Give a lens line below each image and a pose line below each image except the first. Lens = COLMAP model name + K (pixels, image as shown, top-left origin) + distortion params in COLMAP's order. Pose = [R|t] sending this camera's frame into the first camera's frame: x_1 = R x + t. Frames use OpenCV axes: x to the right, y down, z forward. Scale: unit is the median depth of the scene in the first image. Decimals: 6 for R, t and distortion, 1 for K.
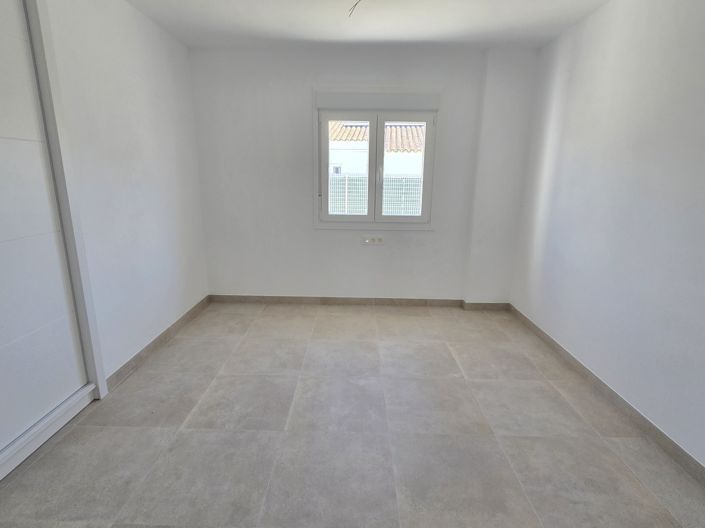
lens RADIAL K [[389.9, 0, 352.5], [0, 389.9, 264.0], [0, 0, 1]] dist [0.020528, -0.000554]
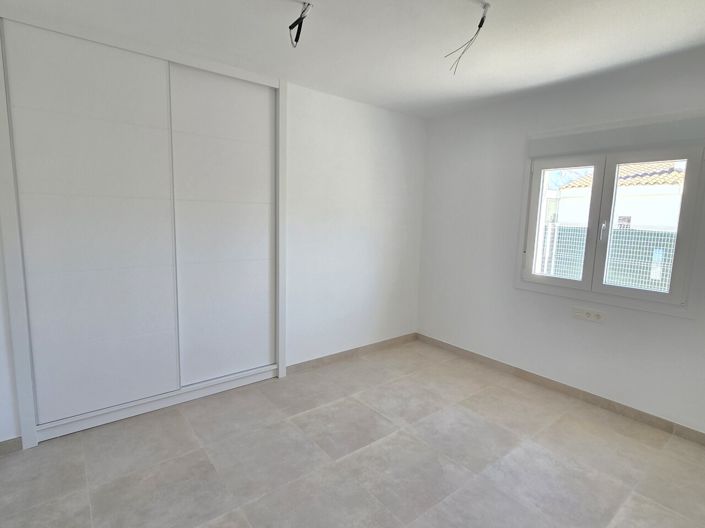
lens RADIAL K [[378.5, 0, 352.5], [0, 378.5, 264.0], [0, 0, 1]] dist [0.002549, -0.001180]
pose [[0.610757, 0.101478, -0.785288, 0.431173], [-0.193546, 0.980803, -0.023787, -0.064119], [0.767799, 0.166517, 0.618673, 0.210599]]
